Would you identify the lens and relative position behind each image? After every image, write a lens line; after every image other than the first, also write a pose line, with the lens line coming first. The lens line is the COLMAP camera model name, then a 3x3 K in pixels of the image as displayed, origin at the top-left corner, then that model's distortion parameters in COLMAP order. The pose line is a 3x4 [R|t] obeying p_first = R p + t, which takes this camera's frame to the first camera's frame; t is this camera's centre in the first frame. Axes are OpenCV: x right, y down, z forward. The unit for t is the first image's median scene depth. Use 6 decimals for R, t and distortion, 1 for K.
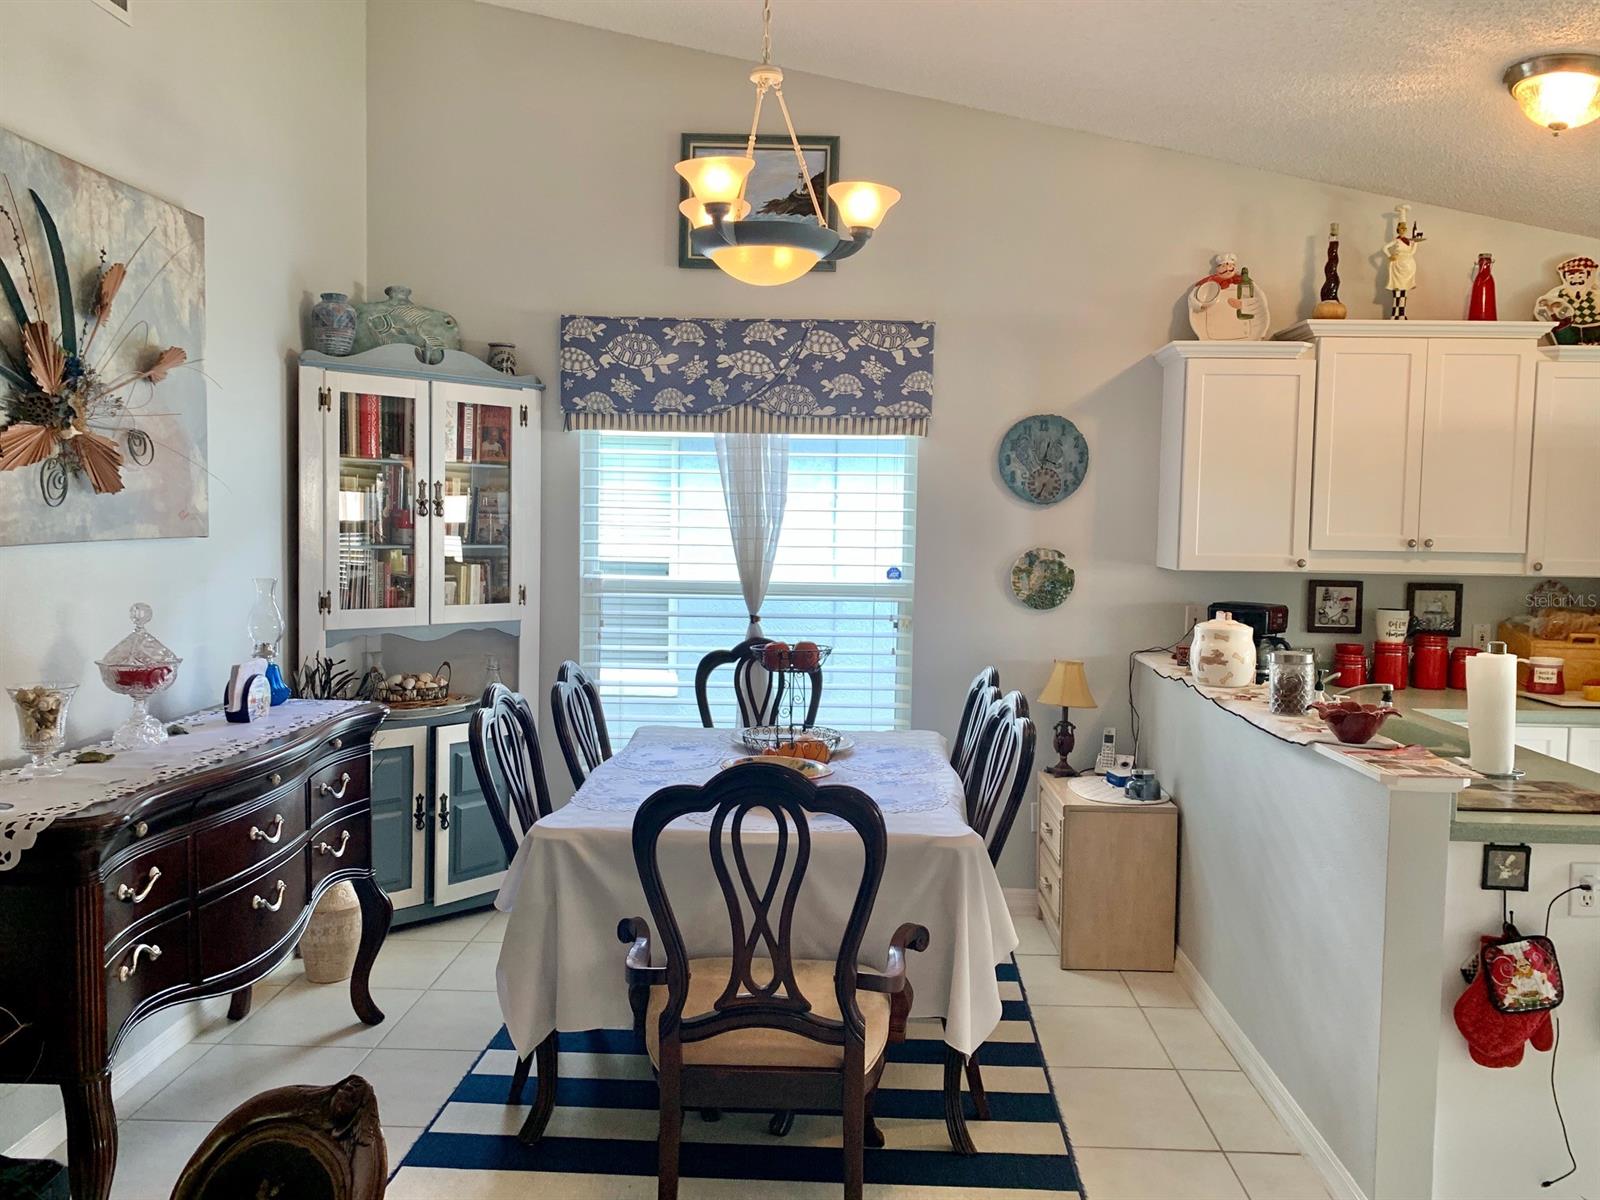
lens RADIAL K [[1253.4, 0, 798.5], [0, 1253.4, 601.7], [0, 0, 1]] dist [0.000738, -0.028249]
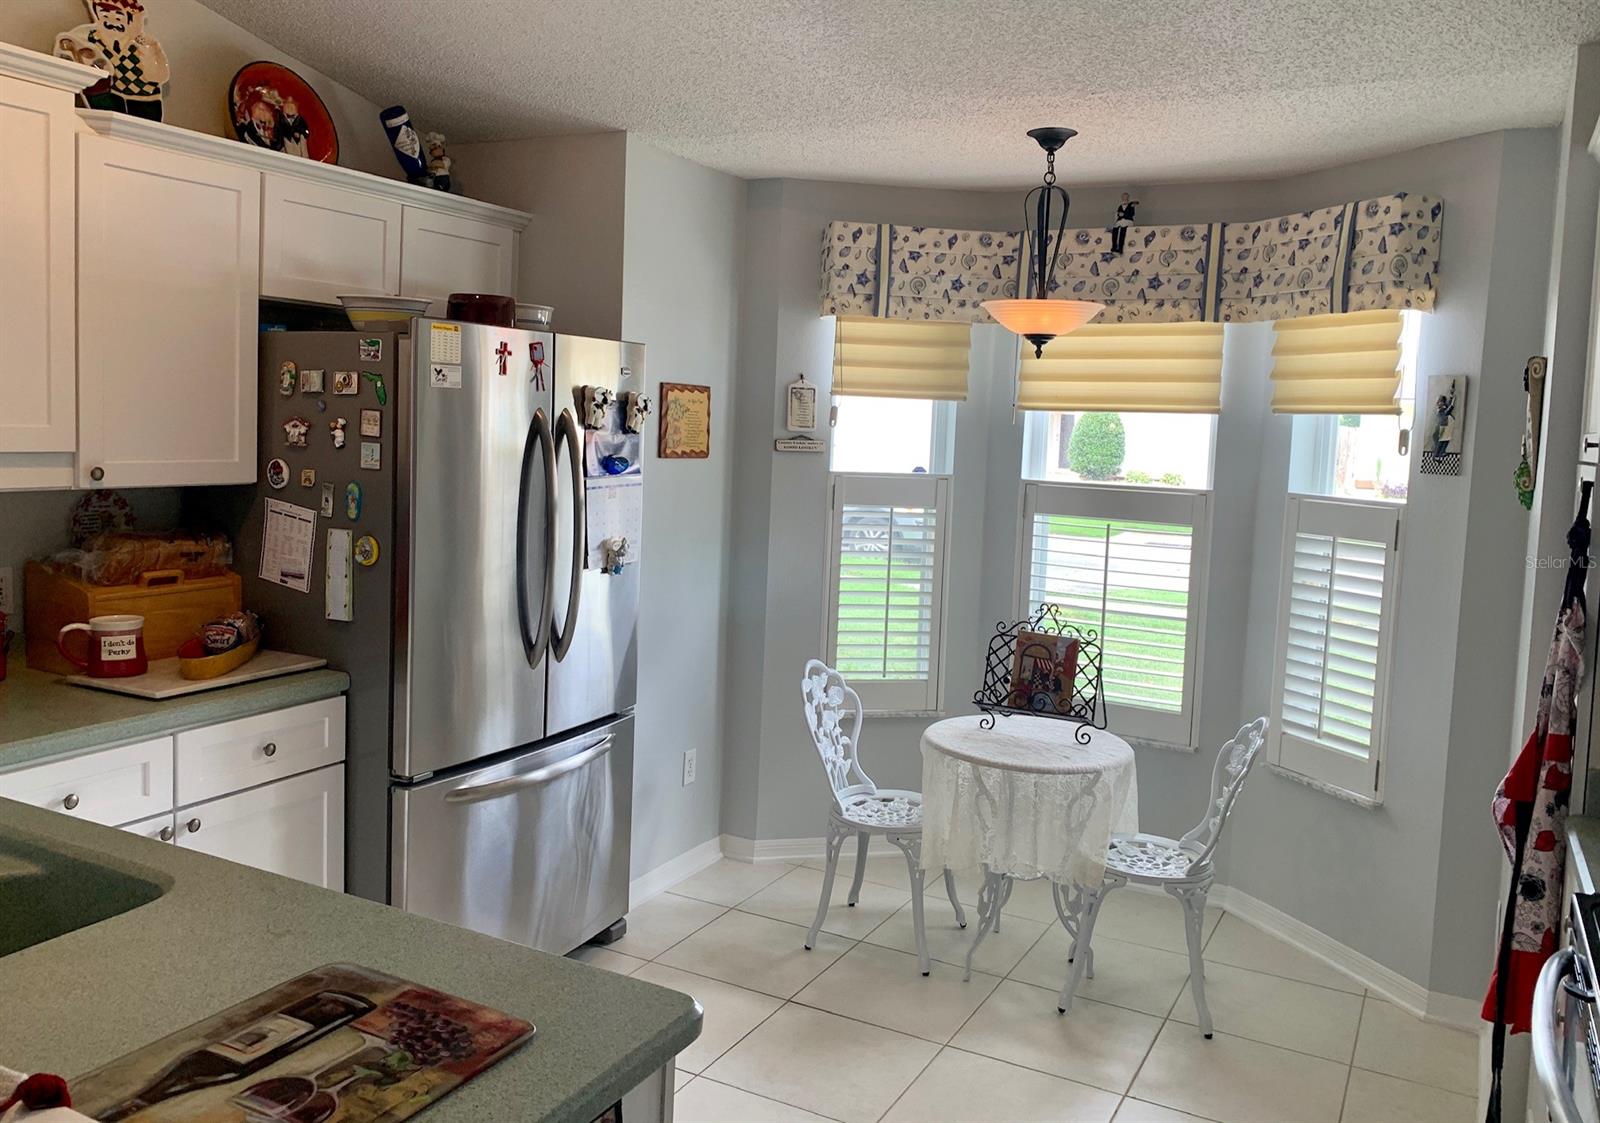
lens RADIAL K [[1261.9, 0, 802.5], [0, 1261.9, 515.6], [0, 0, 1]] dist [0.081296, -0.096597]
pose [[0.431569, -0.065051, 0.899732, 0.295398], [0.031151, 0.997876, 0.057205, -0.054885], [-0.901542, 0.003340, 0.432679, 0.703373]]
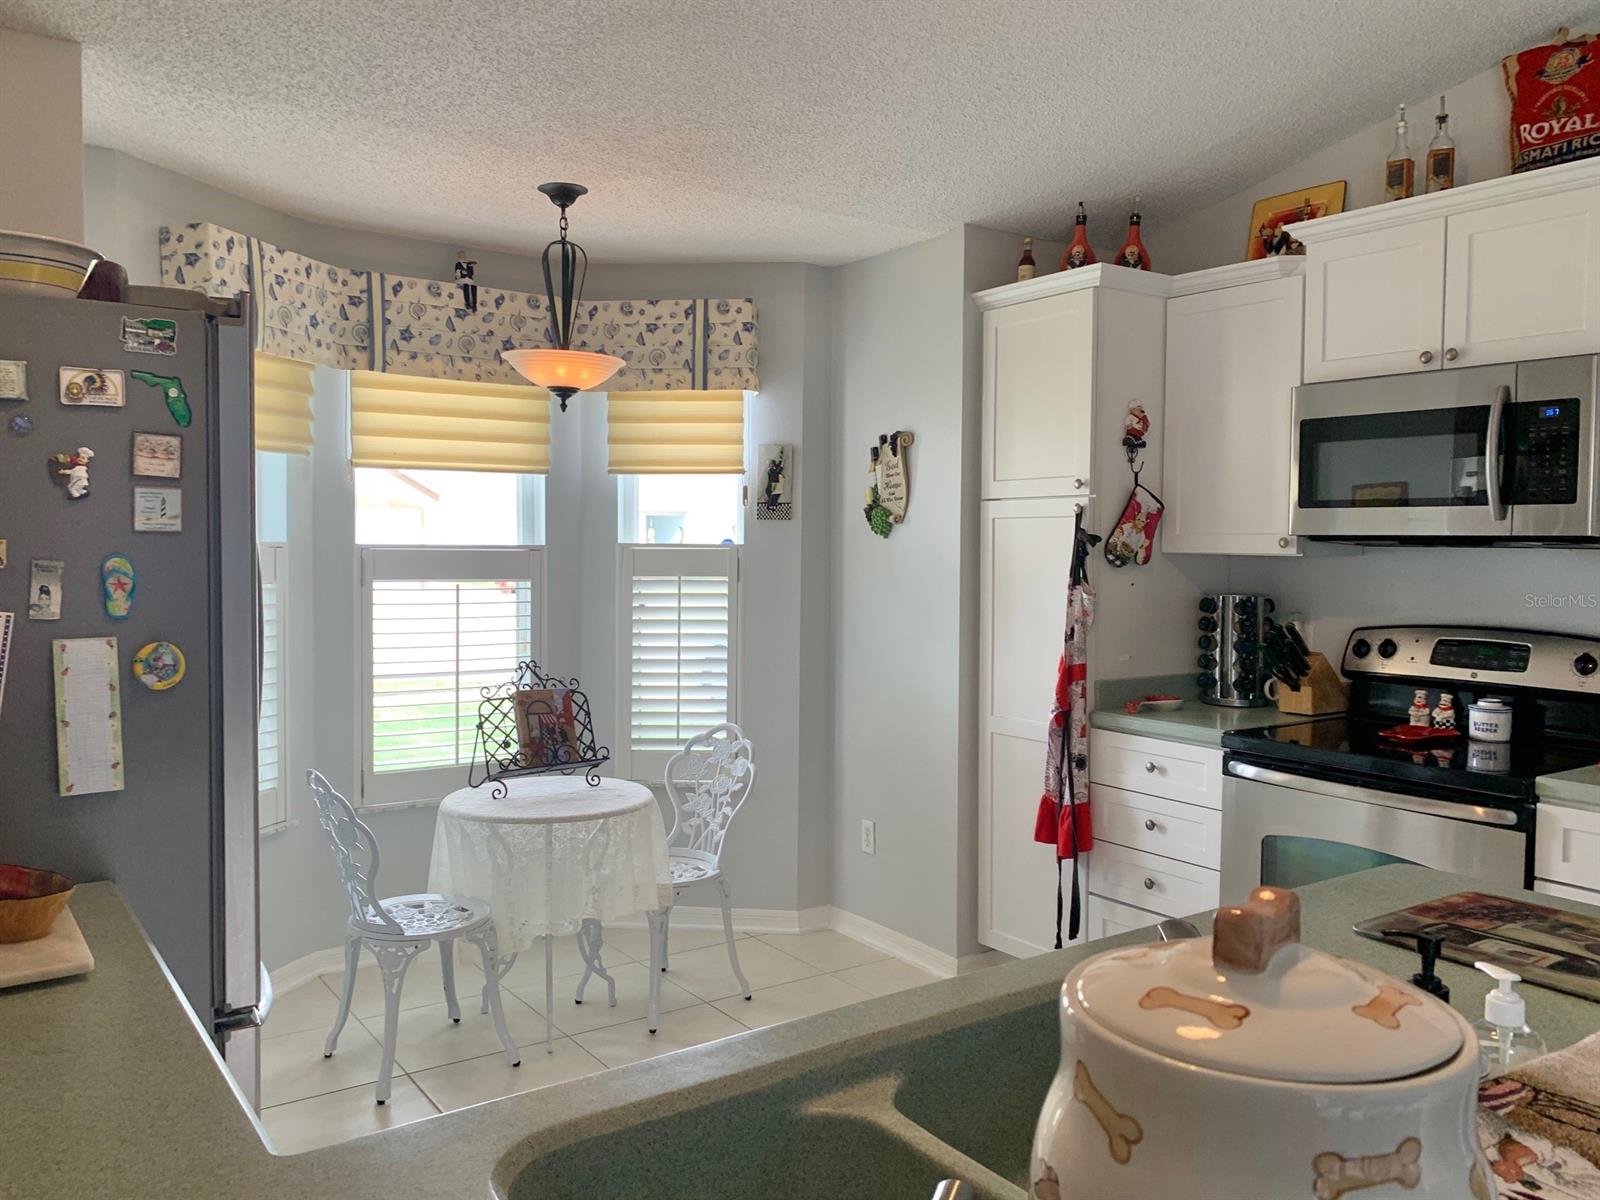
lens RADIAL K [[1266.7, 0, 804.3], [0, 1266.7, 601.5], [0, 0, 1]] dist [0.080106, -0.105448]
pose [[-0.609822, -0.053241, 0.790748, 0.375455], [0.042798, 0.994073, 0.099937, -0.059795], [-0.791382, 0.094787, -0.603929, 1.606703]]
